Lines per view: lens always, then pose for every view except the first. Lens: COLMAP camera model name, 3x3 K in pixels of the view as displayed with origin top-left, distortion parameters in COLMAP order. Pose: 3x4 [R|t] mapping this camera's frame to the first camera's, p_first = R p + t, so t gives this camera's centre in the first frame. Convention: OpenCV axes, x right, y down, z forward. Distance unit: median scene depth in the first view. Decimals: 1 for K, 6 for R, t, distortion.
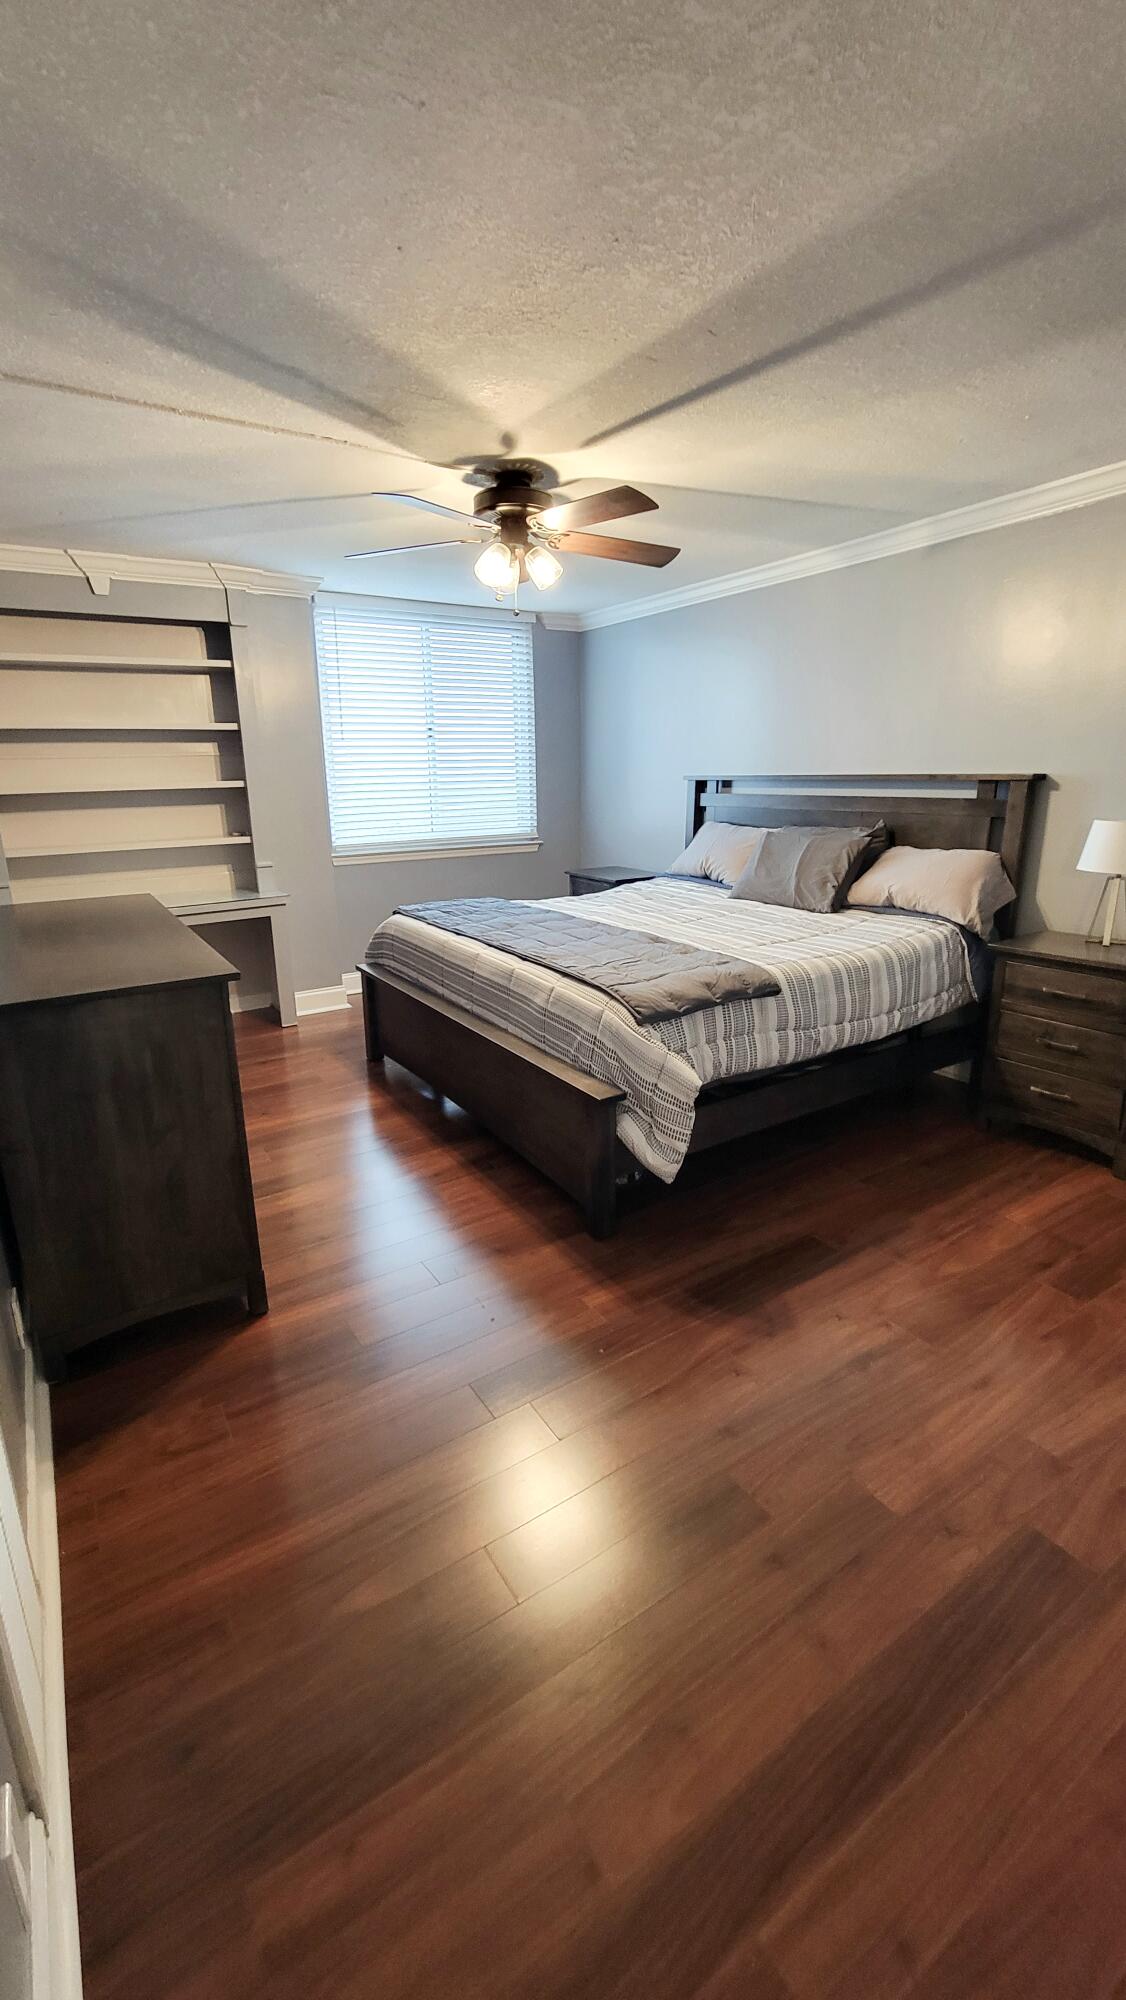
lens RADIAL K [[820.5, 0, 552.8], [0, 820.5, 993.6], [0, 0, 1]] dist [-0.002957, -0.000039]
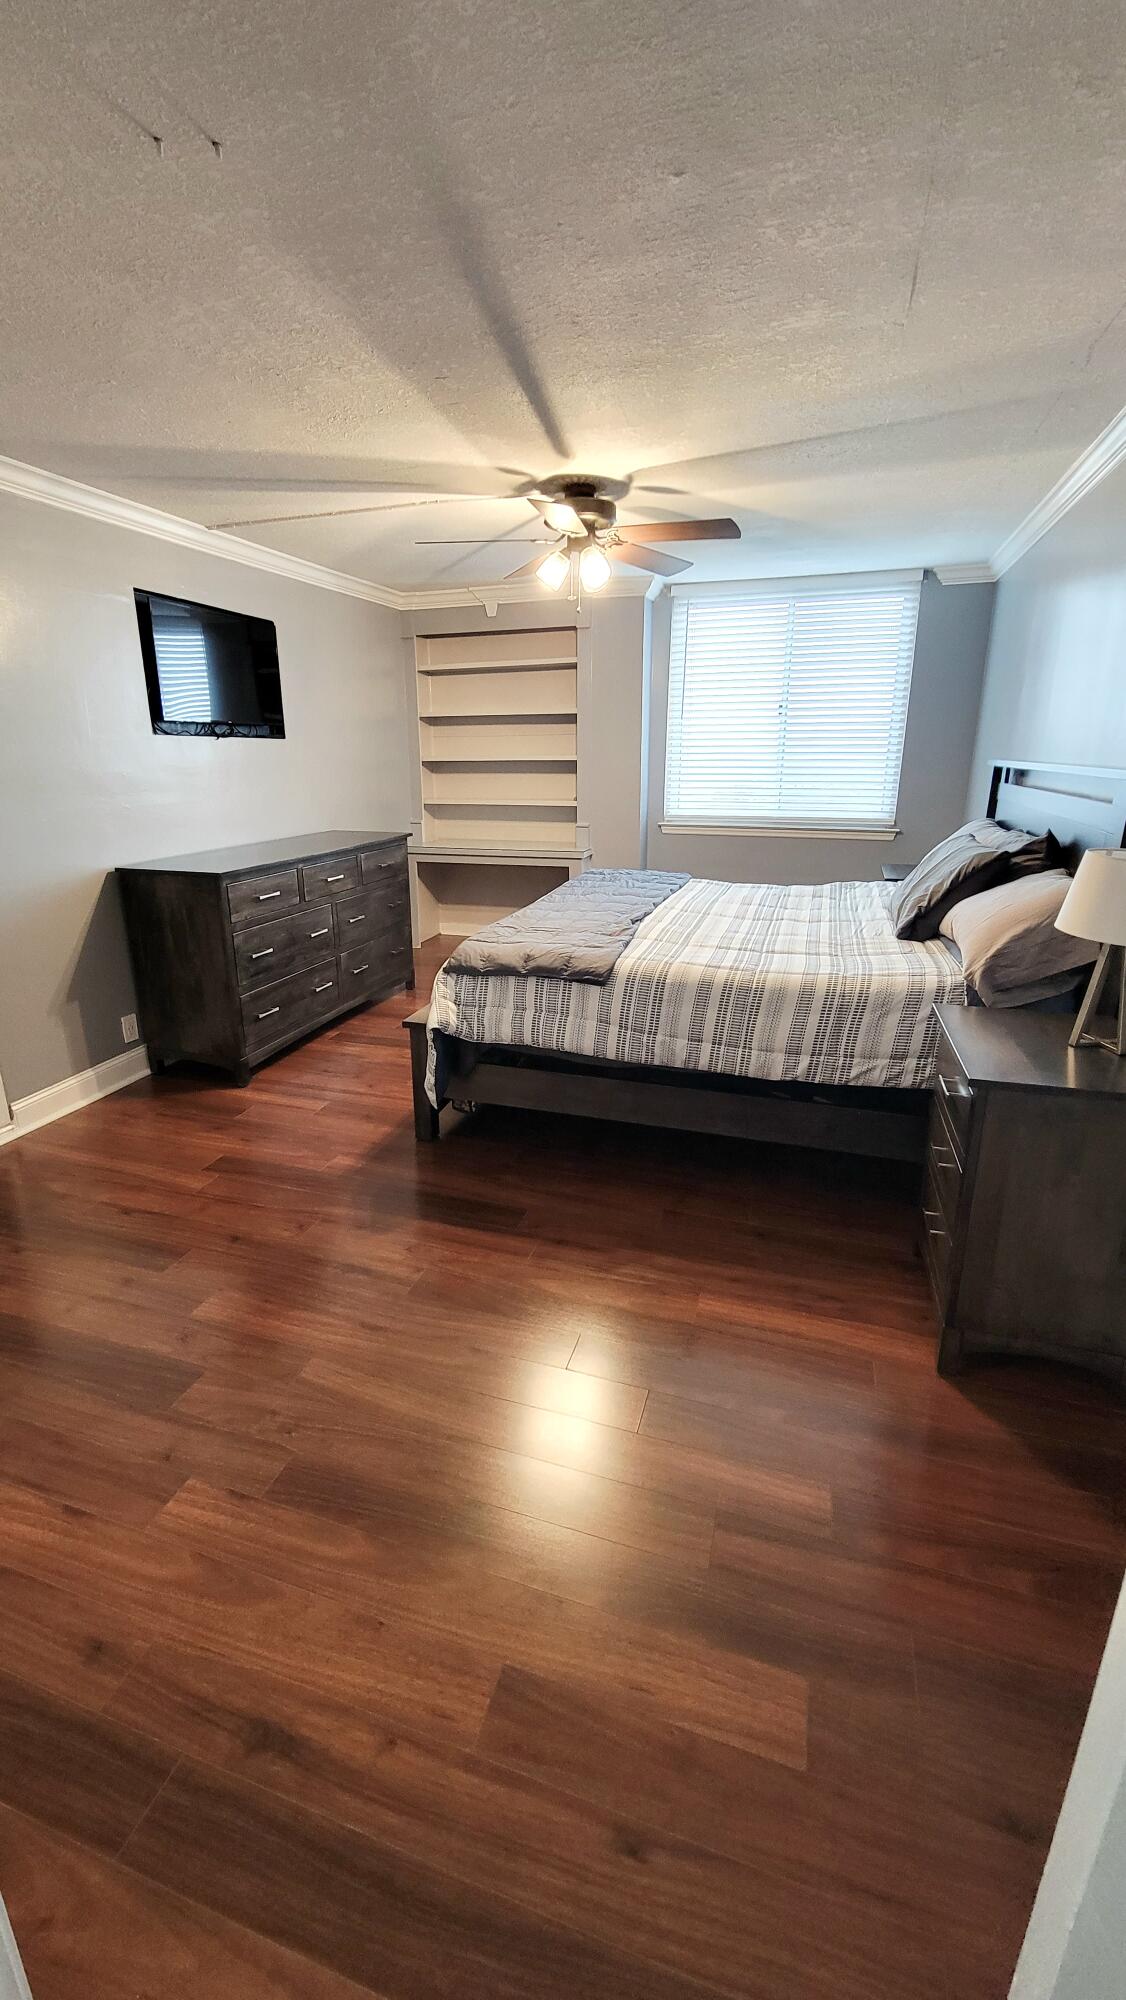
lens RADIAL K [[820.5, 0, 534.3], [0, 820.5, 995.2], [0, 0, 1]] dist [-0.002957, -0.000039]
pose [[0.628518, 0.236759, -0.740885, 0.822336], [-0.208814, 0.968939, 0.132493, -0.087501], [0.749241, 0.071433, 0.658434, 0.244783]]
